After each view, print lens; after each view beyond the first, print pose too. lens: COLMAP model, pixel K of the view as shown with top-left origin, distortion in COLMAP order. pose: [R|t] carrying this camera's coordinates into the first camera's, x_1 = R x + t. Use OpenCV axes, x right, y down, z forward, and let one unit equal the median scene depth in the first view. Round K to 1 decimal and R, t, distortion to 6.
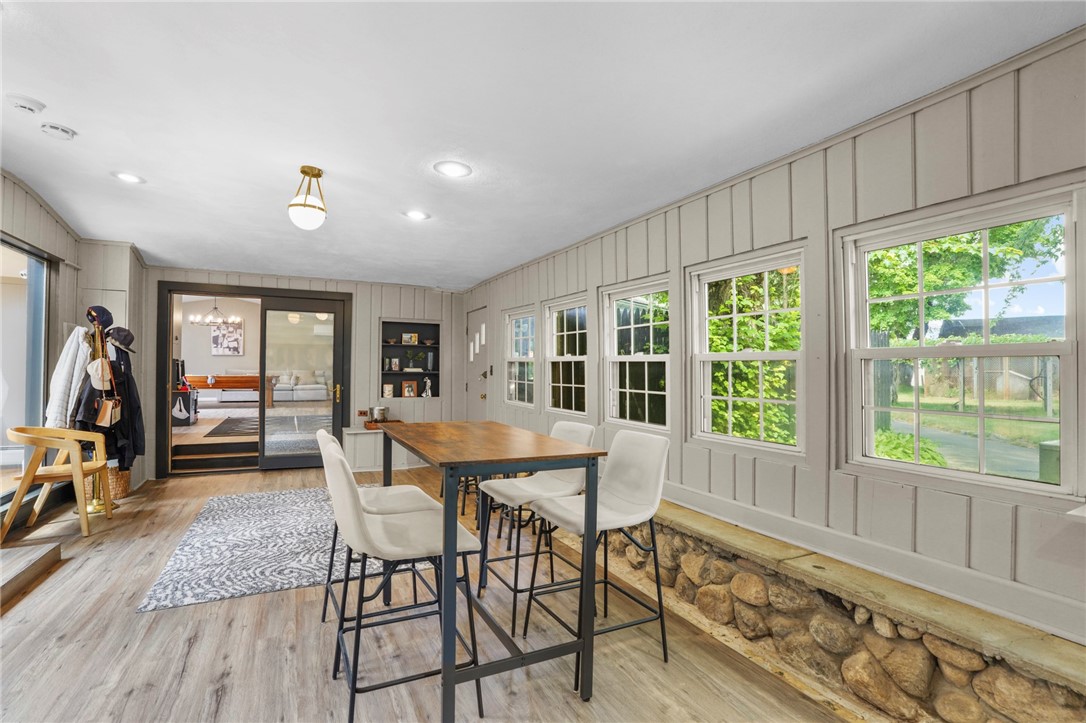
lens RADIAL K [[504.9, 0, 535.1], [0, 504.9, 362.4], [0, 0, 1]] dist [-0.024963, 0.003532]
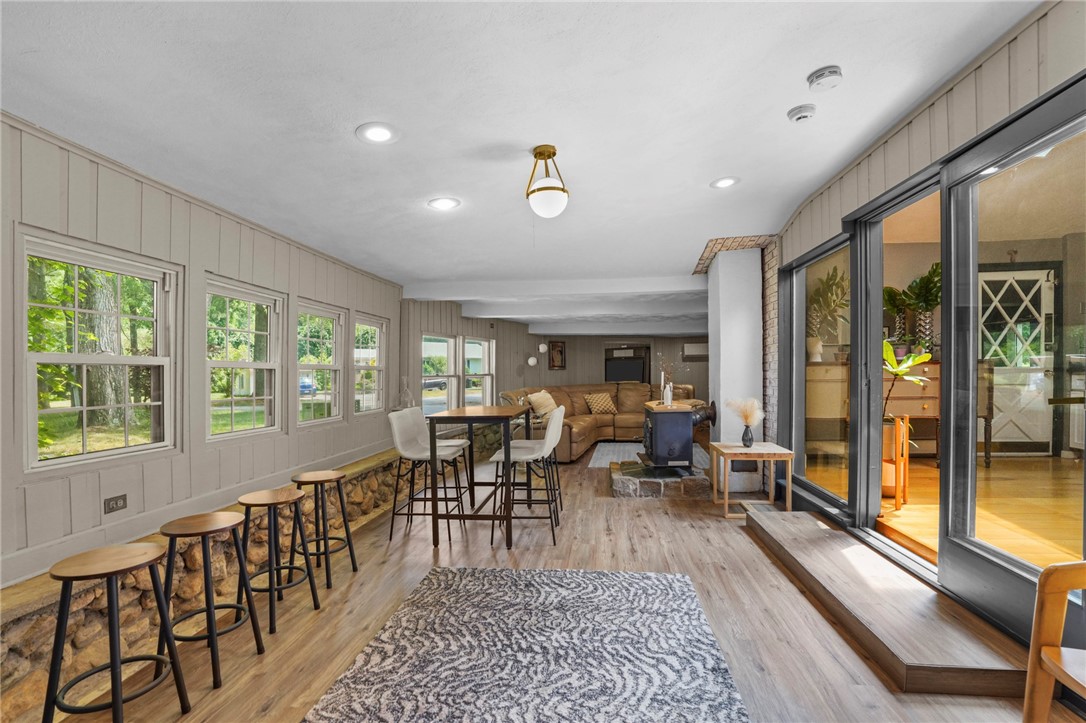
lens RADIAL K [[504.9, 0, 541.6], [0, 504.9, 368.9], [0, 0, 1]] dist [-0.024963, 0.003532]
pose [[-0.844018, 0.009338, 0.536234, -0.599214], [0.001944, 0.999895, -0.014352, 0.011277], [-0.536311, -0.011071, -0.843948, 1.145623]]
